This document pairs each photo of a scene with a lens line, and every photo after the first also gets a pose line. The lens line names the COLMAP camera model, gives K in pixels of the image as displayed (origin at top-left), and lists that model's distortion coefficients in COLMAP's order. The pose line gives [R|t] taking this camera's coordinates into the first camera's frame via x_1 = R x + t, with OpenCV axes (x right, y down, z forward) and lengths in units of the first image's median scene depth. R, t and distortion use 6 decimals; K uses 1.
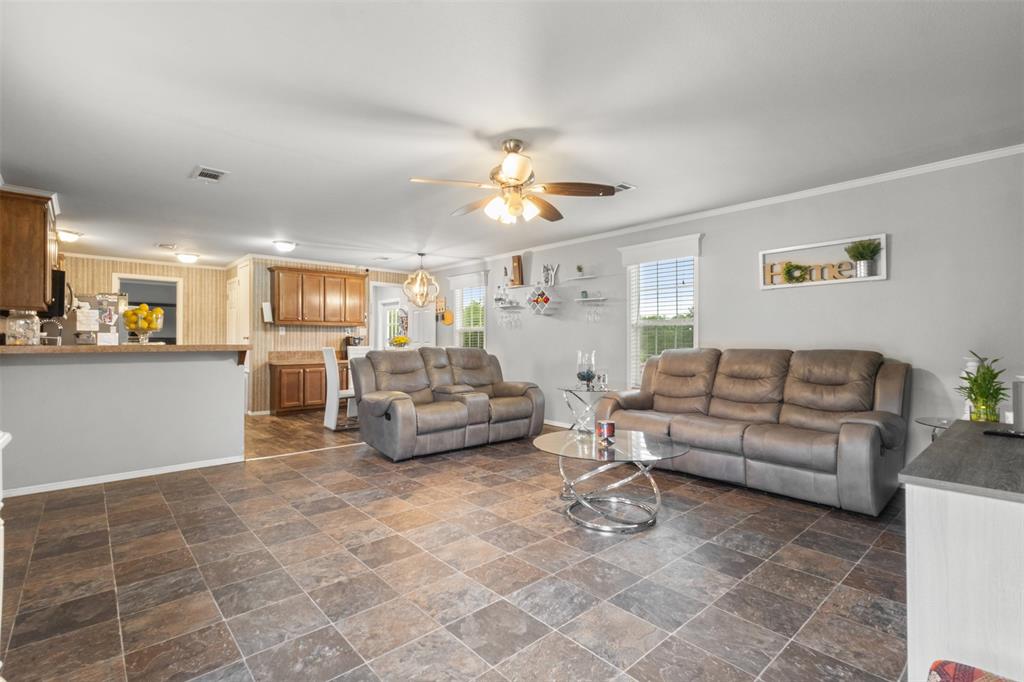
lens RADIAL K [[474.3, 0, 513.2], [0, 474.3, 340.3], [0, 0, 1]] dist [0.005302, 0.000649]
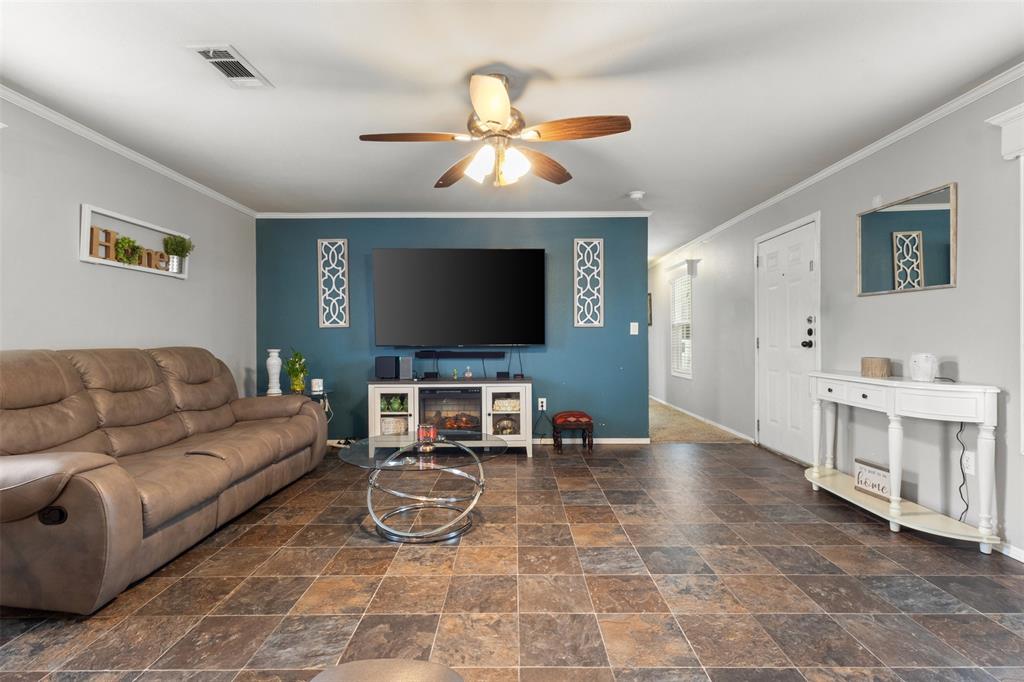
lens RADIAL K [[474.3, 0, 513.8], [0, 474.3, 342.0], [0, 0, 1]] dist [0.005302, 0.000649]
pose [[-0.743213, -0.001431, 0.669053, -0.467510], [-0.001745, 0.999998, 0.000199, 0.009103], [-0.669052, -0.001020, -0.743215, 1.347516]]
